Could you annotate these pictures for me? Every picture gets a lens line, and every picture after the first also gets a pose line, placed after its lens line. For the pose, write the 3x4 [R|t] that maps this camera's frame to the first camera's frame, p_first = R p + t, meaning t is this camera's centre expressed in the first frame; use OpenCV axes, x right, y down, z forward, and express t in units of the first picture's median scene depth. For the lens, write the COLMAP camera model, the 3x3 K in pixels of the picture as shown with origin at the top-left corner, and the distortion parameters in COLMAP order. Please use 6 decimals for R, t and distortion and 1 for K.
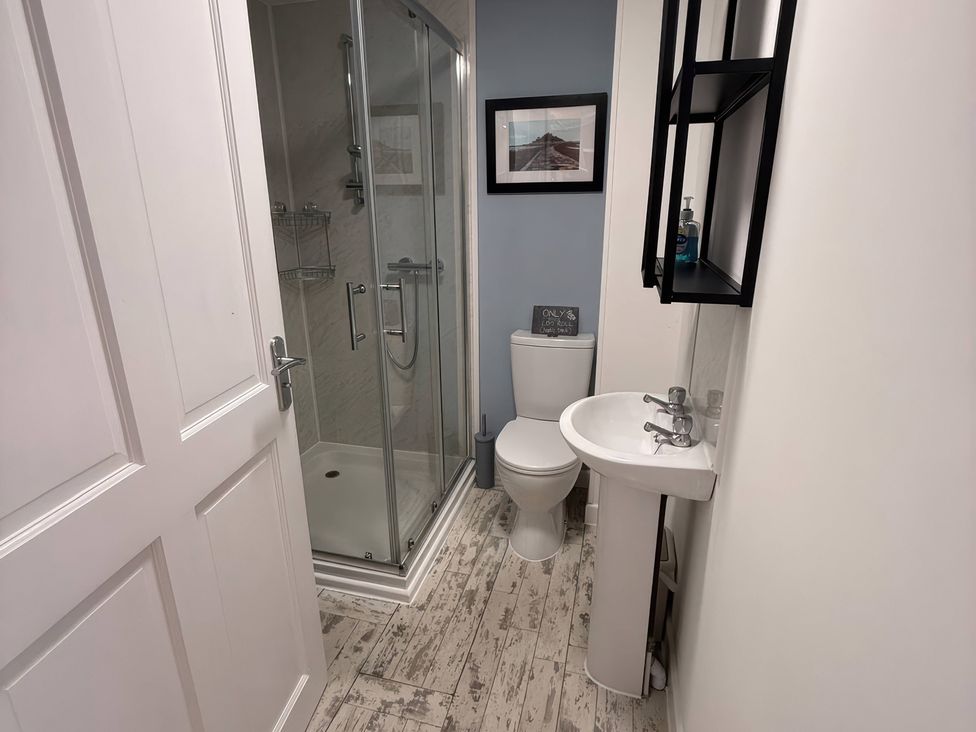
lens RADIAL K [[521.3, 0, 494.9], [0, 521.3, 362.1], [0, 0, 1]] dist [-0.005710, -0.015291]
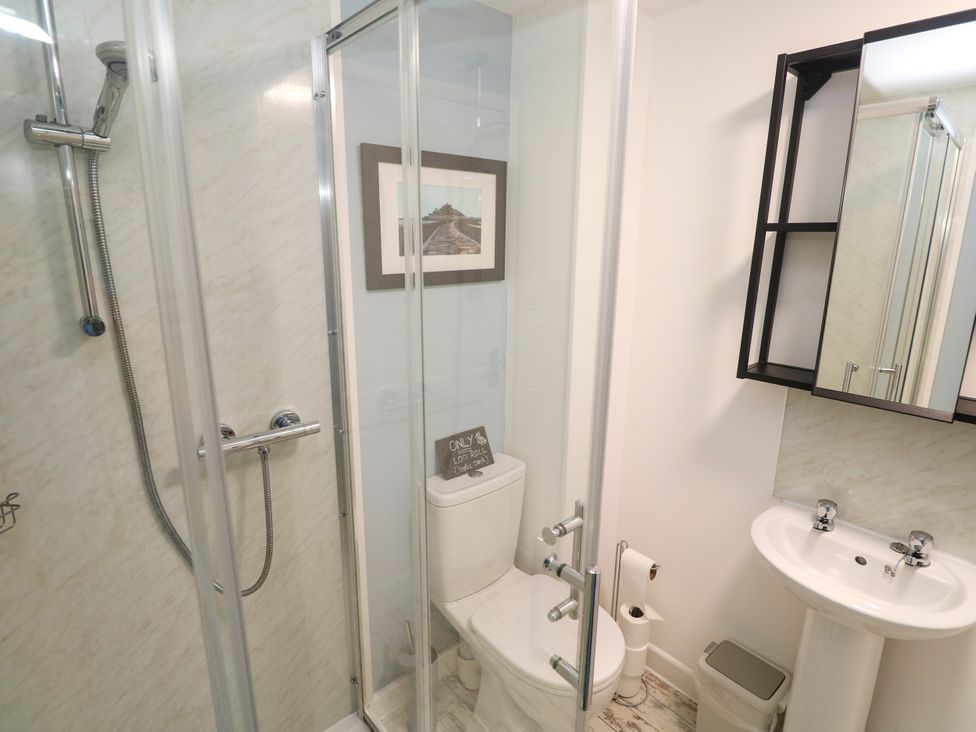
lens RADIAL K [[521.3, 0, 494.9], [0, 521.3, 362.1], [0, 0, 1]] dist [-0.005710, -0.015291]
pose [[0.553714, -0.183078, 0.812332, -0.470653], [0.237002, 0.969834, 0.057025, -0.254030], [-0.798267, 0.160949, 0.580401, 0.565660]]
